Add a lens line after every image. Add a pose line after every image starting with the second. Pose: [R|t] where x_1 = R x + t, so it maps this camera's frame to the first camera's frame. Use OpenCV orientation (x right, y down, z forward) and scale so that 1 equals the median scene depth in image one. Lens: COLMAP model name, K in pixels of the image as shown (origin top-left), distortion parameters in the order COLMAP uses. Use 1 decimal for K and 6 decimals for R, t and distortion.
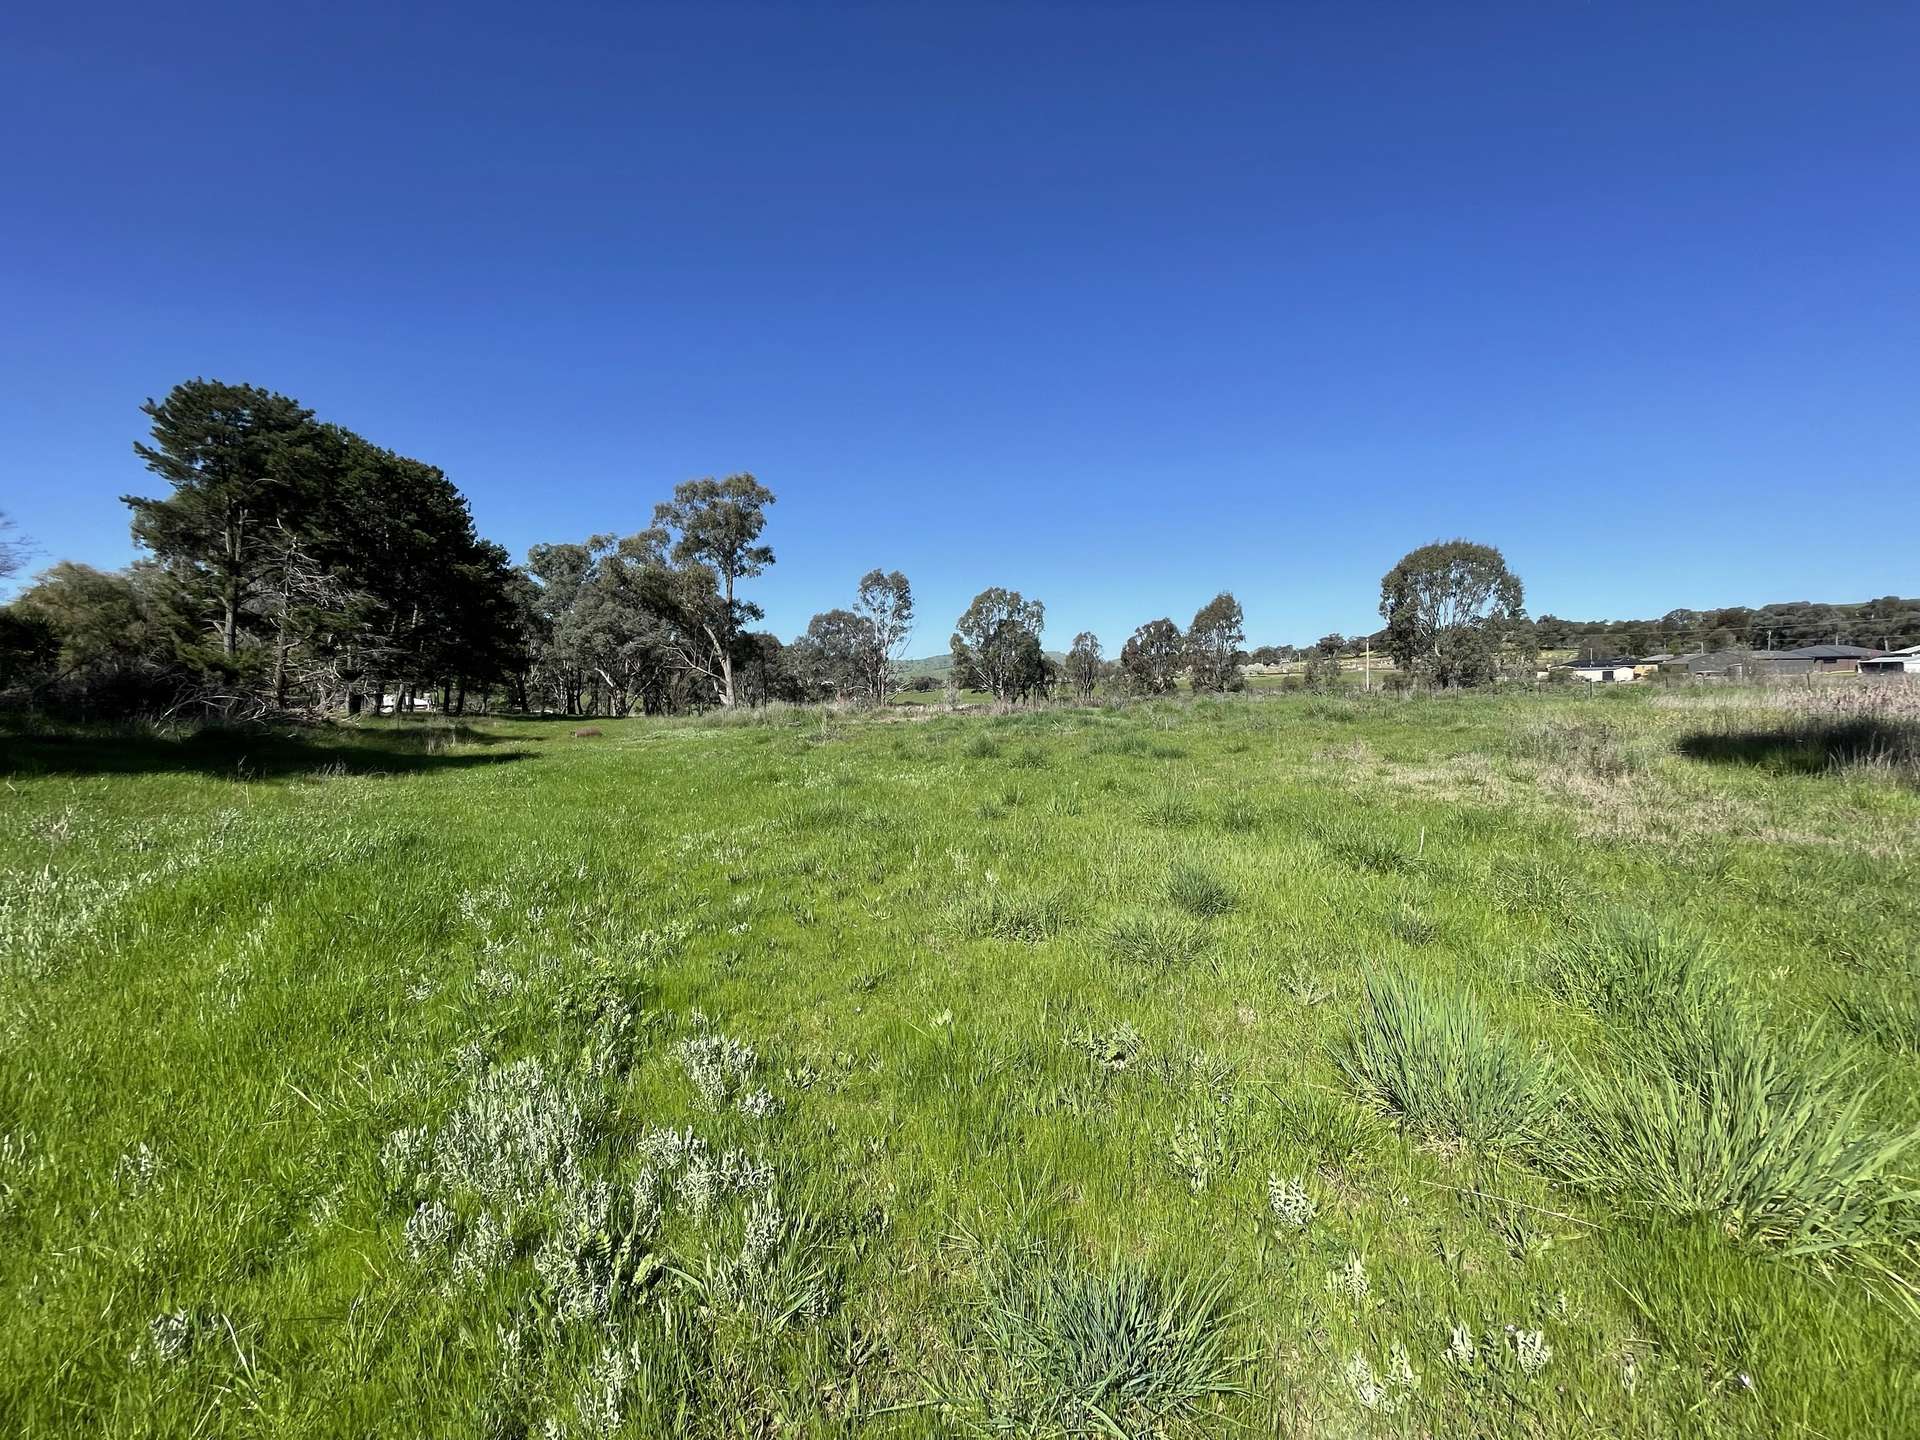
lens RADIAL K [[768.9, 0, 962.9], [0, 768.9, 715.2], [0, 0, 1]] dist [-0.003604, -0.001290]
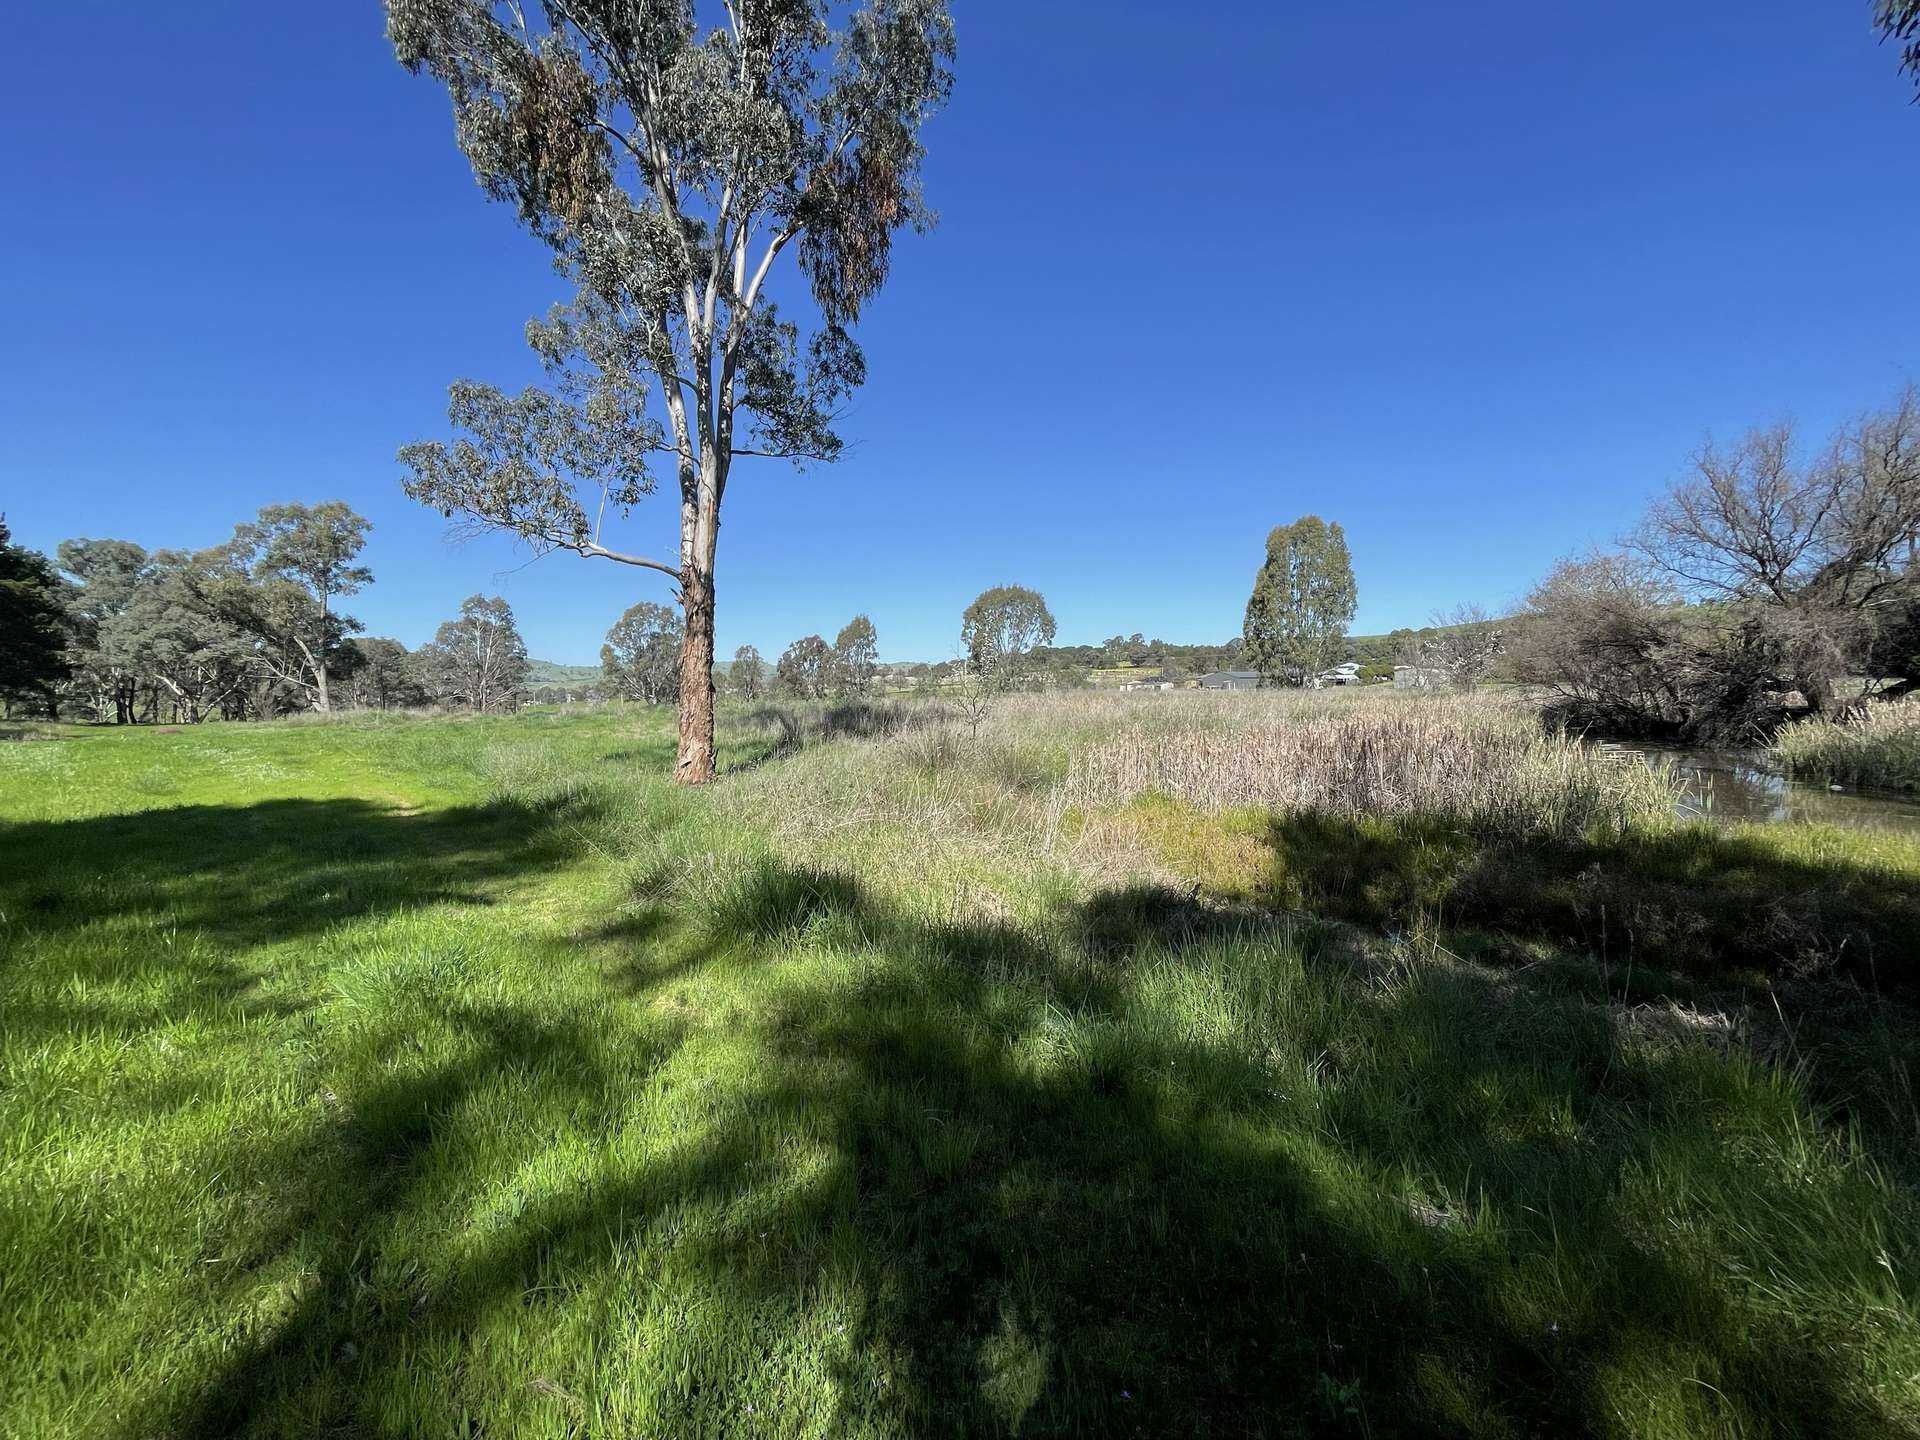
lens RADIAL K [[768.9, 0, 966.5], [0, 768.9, 723.4], [0, 0, 1]] dist [-0.003604, -0.001290]
pose [[0.928592, -0.011023, 0.370939, 0.094867], [0.011879, 0.999929, -0.000025, 0.009448], [-0.370912, 0.004430, 0.928657, -0.236464]]
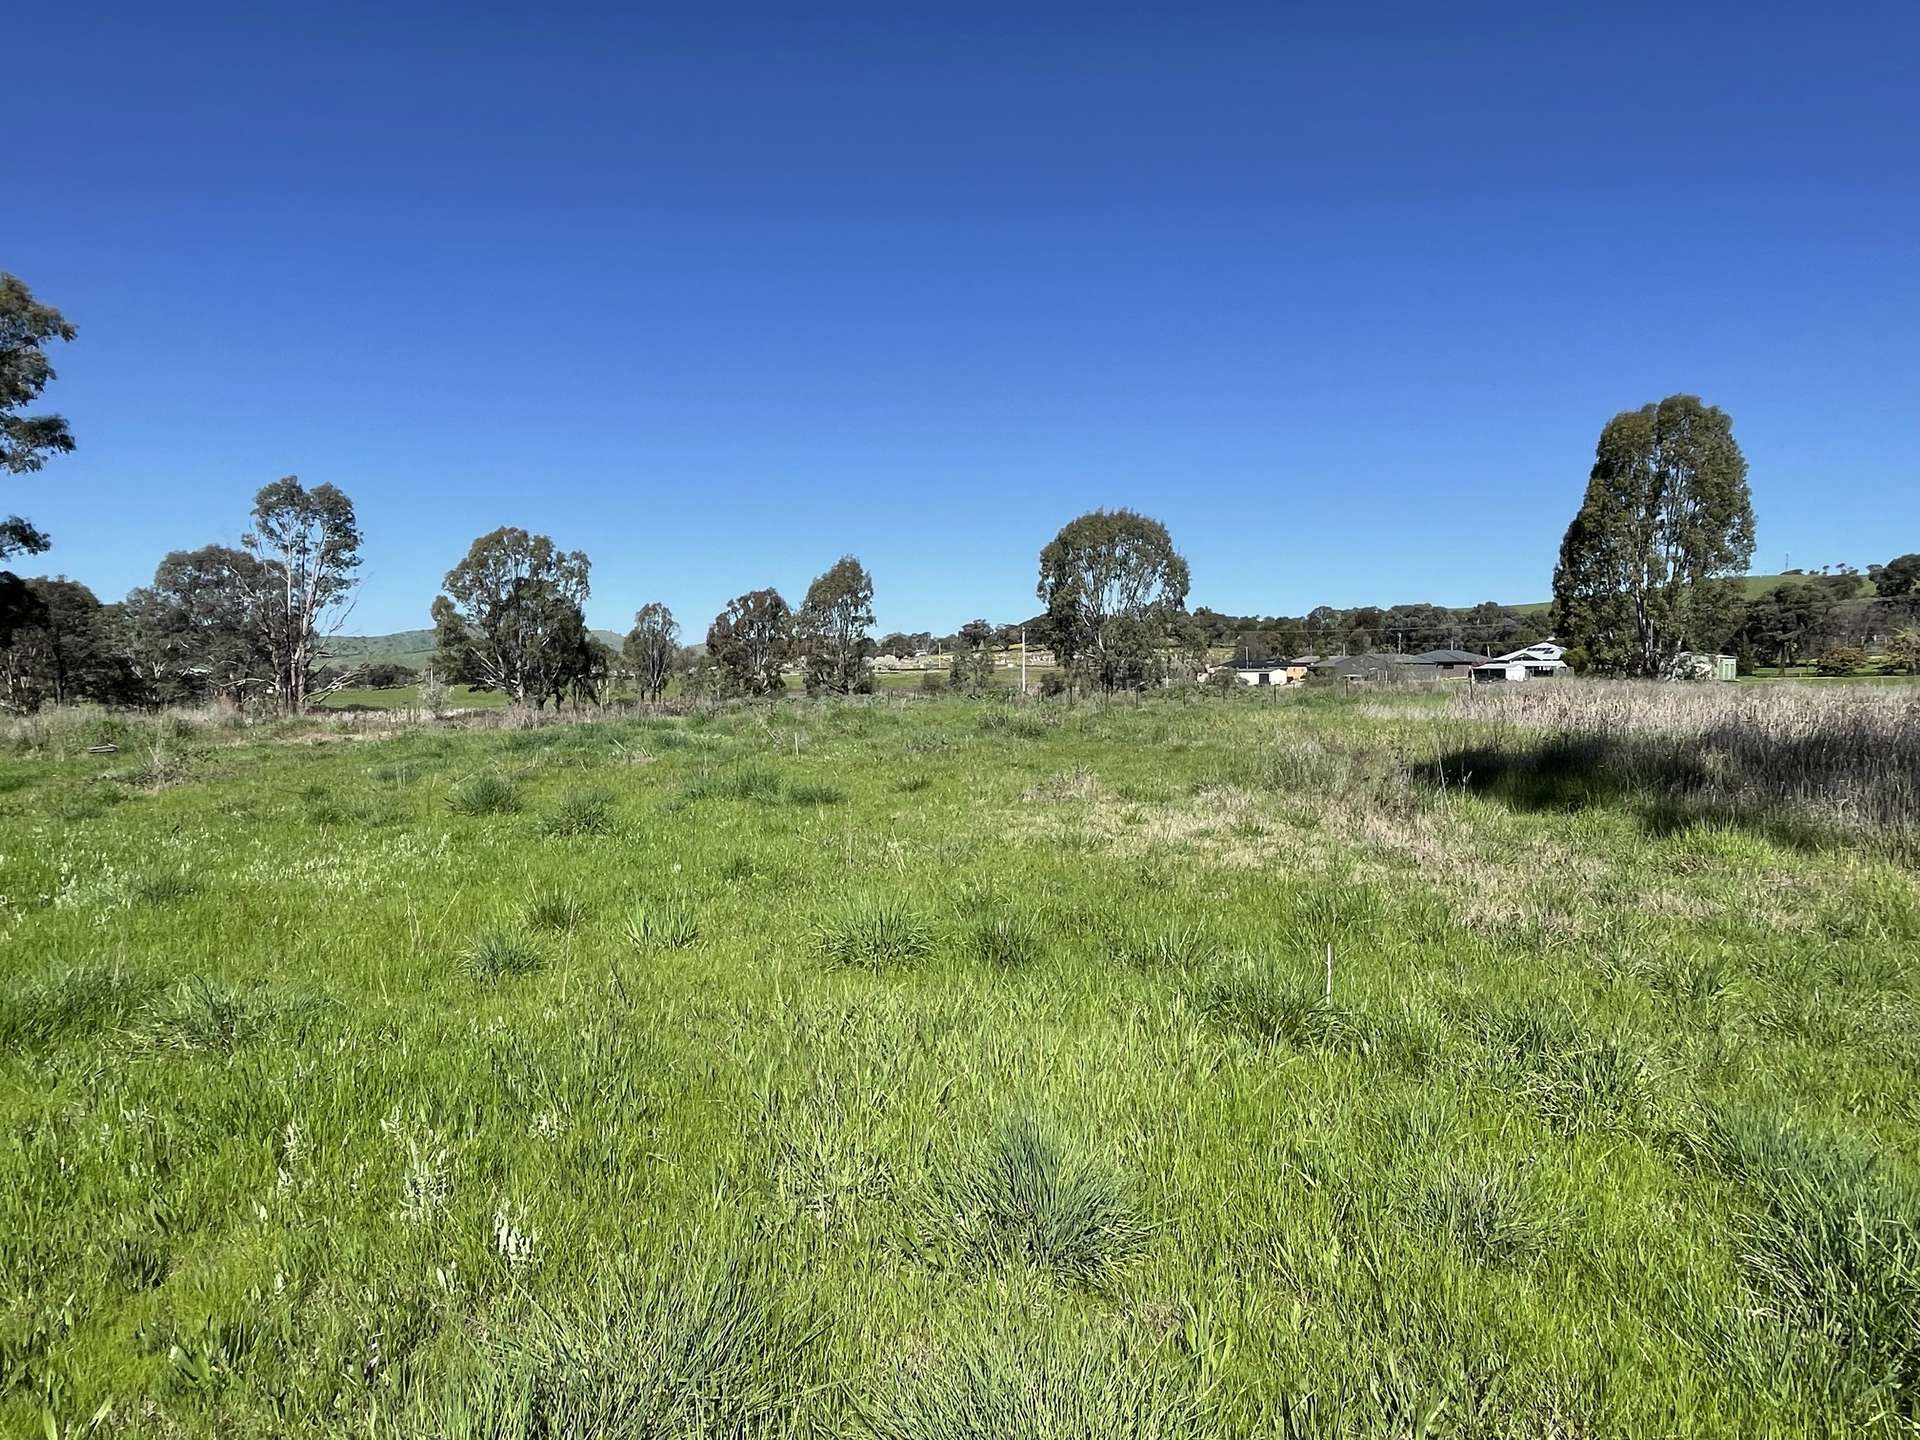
lens RADIAL K [[1091.5, 0, 959.0], [0, 1091.5, 715.6], [0, 0, 1]] dist [0.002443, -0.006581]
pose [[0.907816, 0.000249, 0.419368, 0.000743], [0.003273, 0.999965, -0.007680, -0.001444], [-0.419356, 0.008345, 0.907784, 0.027653]]
